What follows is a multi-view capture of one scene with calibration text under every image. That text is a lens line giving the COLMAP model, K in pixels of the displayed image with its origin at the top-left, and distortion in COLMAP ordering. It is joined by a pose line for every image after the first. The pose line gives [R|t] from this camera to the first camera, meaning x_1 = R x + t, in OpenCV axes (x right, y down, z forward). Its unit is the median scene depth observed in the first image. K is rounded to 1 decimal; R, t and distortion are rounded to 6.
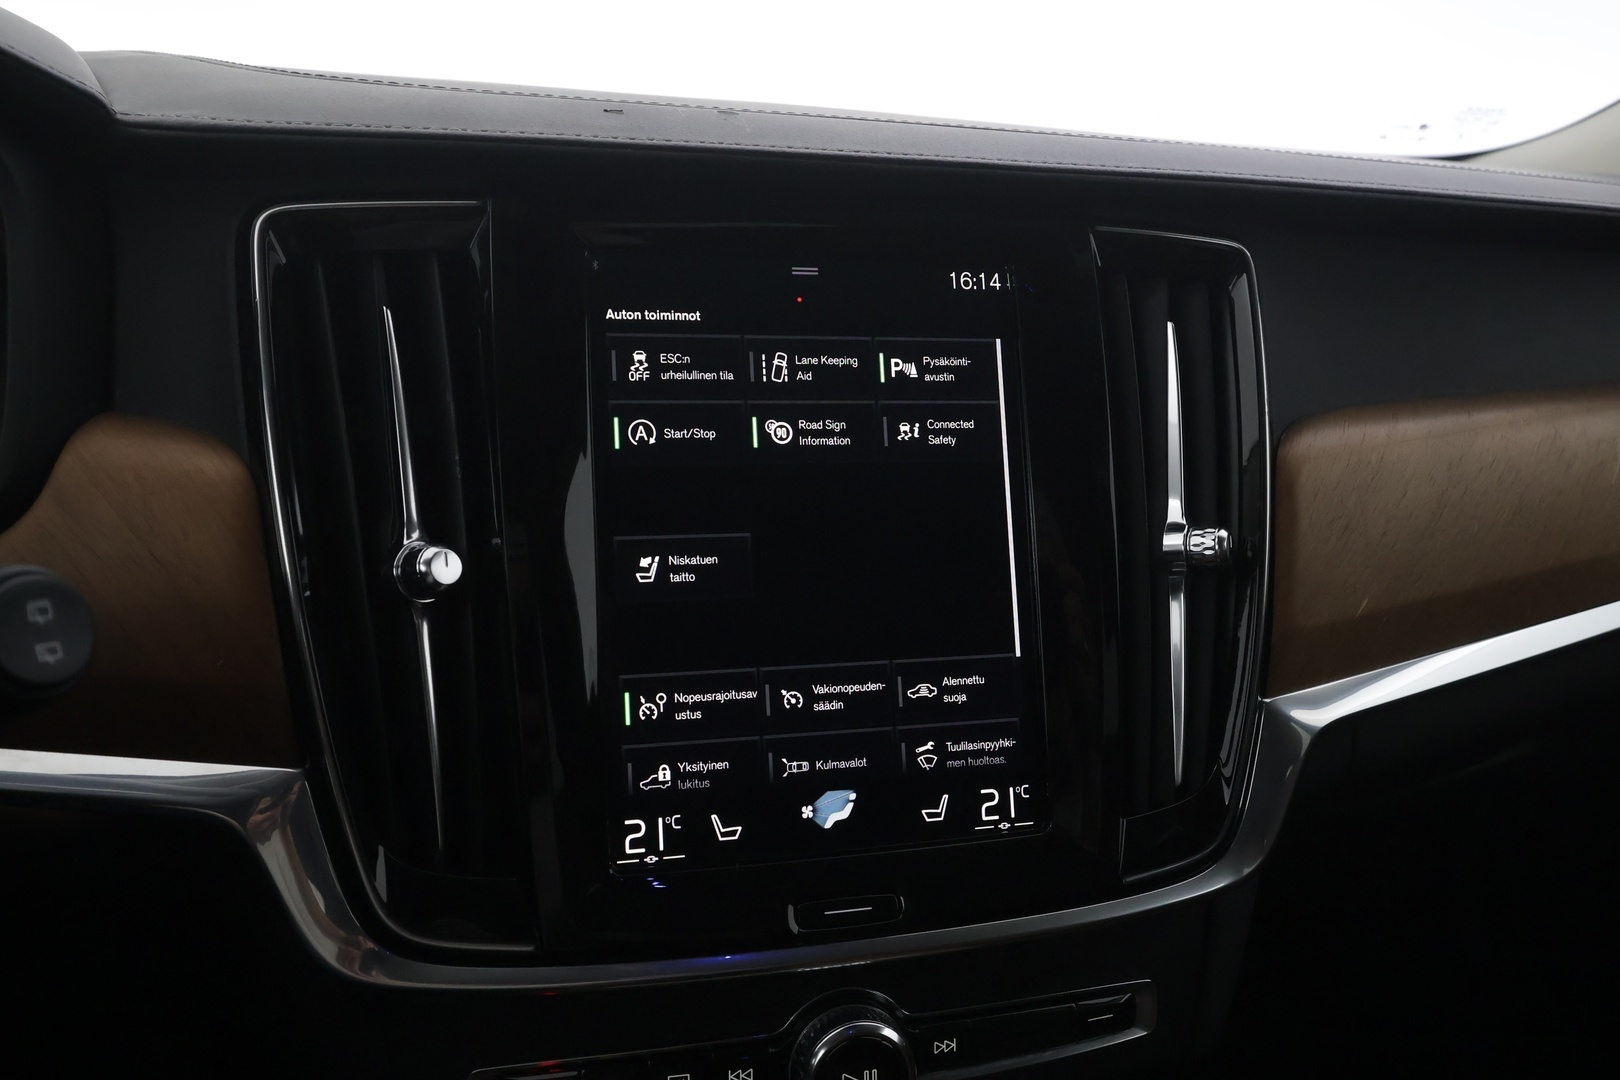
lens RADIAL K [[1282.7, 0, 804.8], [0, 1282.7, 545.0], [0, 0, 1]] dist [-0.003568, 0.009598]
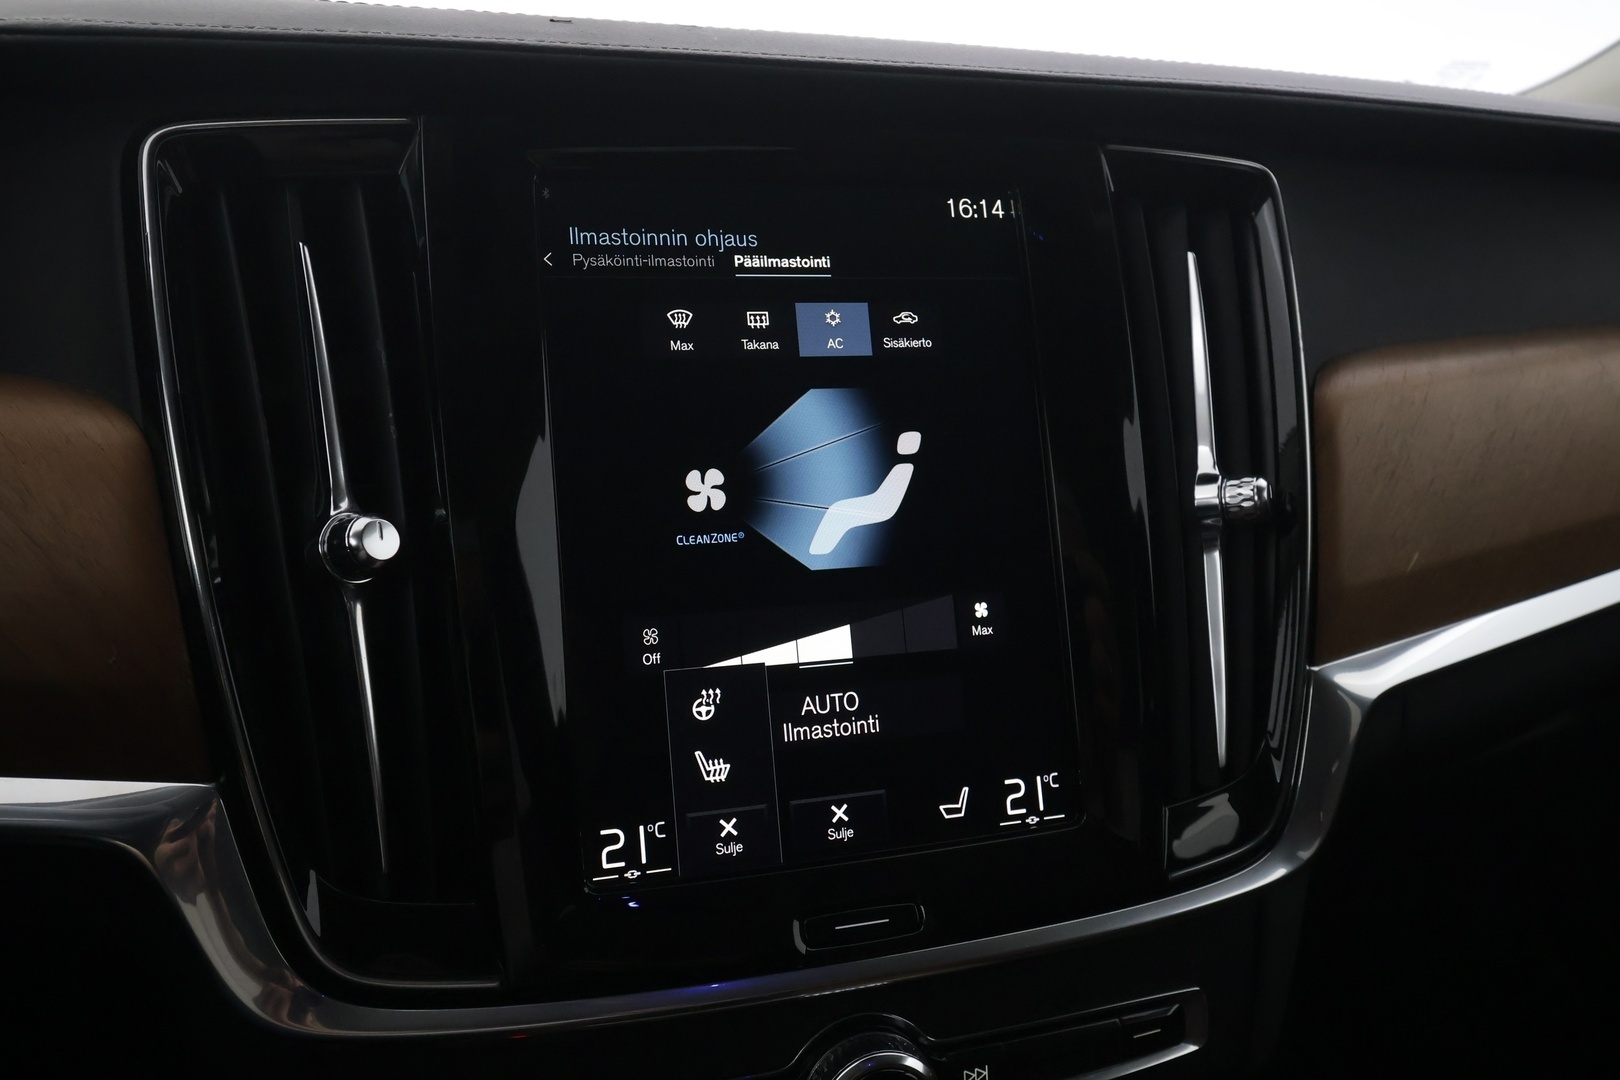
lens RADIAL K [[1282.7, 0, 808.0], [0, 1282.7, 543.5], [0, 0, 1]] dist [-0.003568, 0.009598]
pose [[0.998922, -0.034082, 0.031507, -0.020678], [0.034558, 0.999295, -0.014682, 0.038193], [-0.030985, 0.015755, 0.999396, 0.126063]]
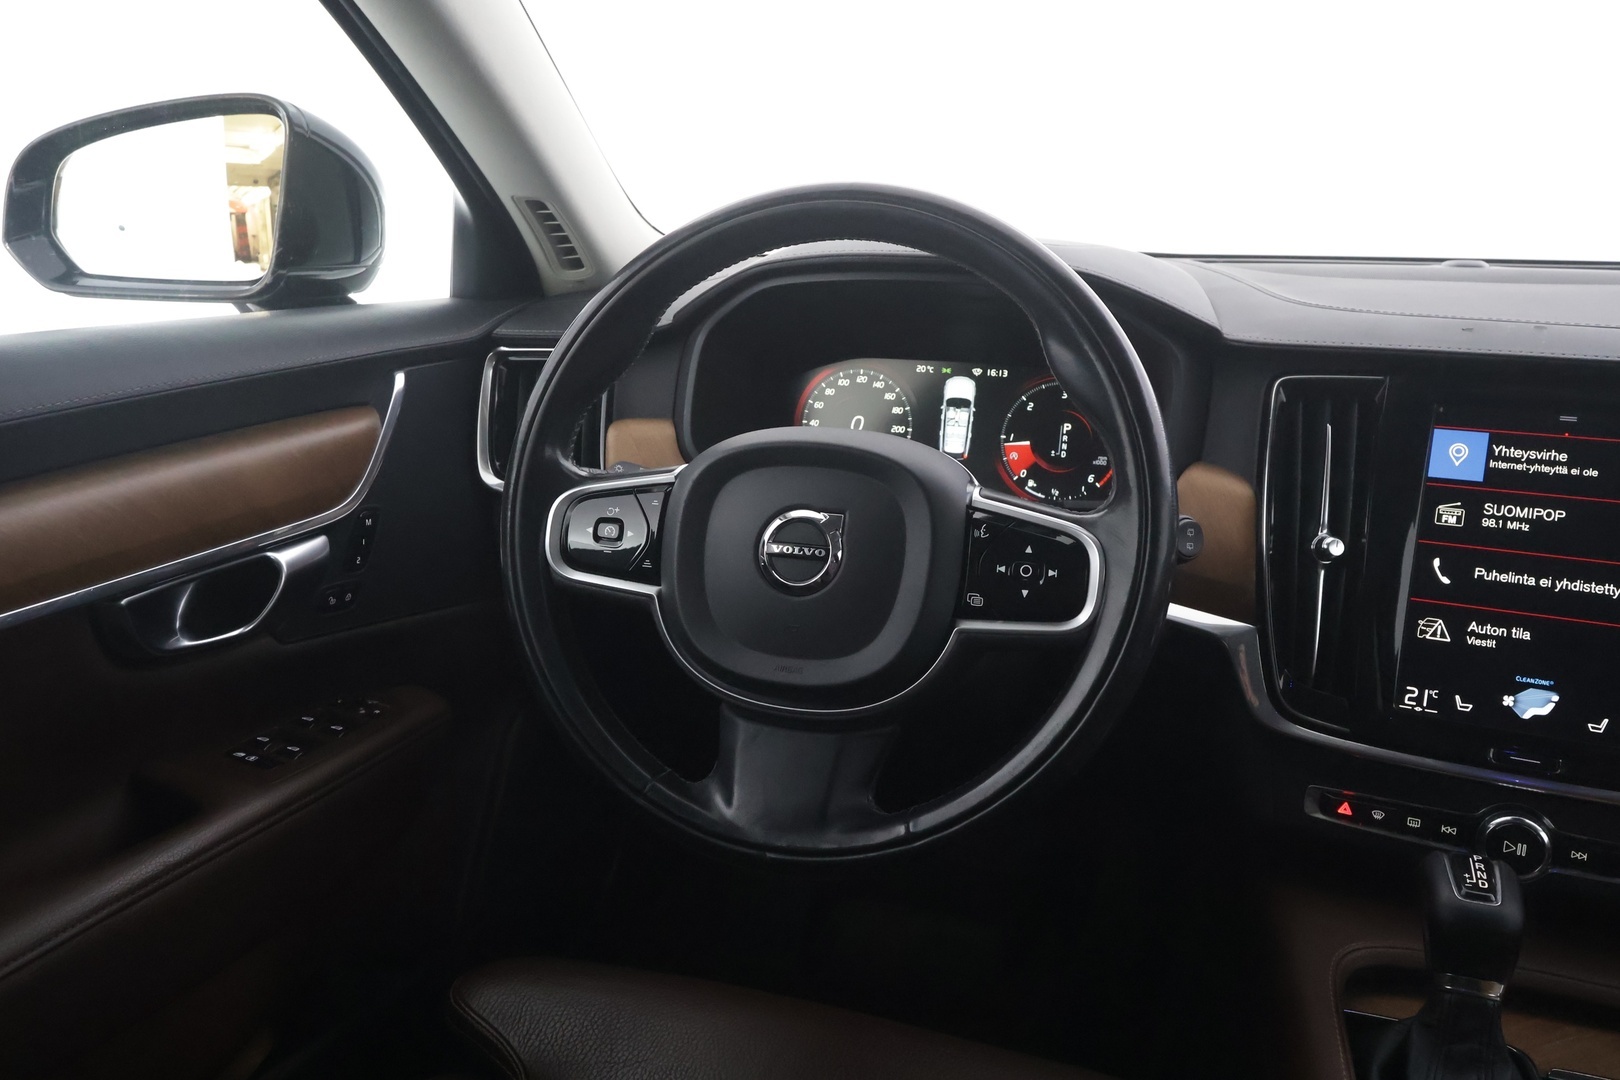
lens RADIAL K [[1282.7, 0, 812.0], [0, 1282.7, 541.0], [0, 0, 1]] dist [-0.003568, 0.009598]
pose [[0.744452, 0.137200, -0.653428, 0.429345], [-0.151659, 0.987826, 0.034627, 0.059408], [0.650224, 0.073320, 0.756196, -1.097315]]
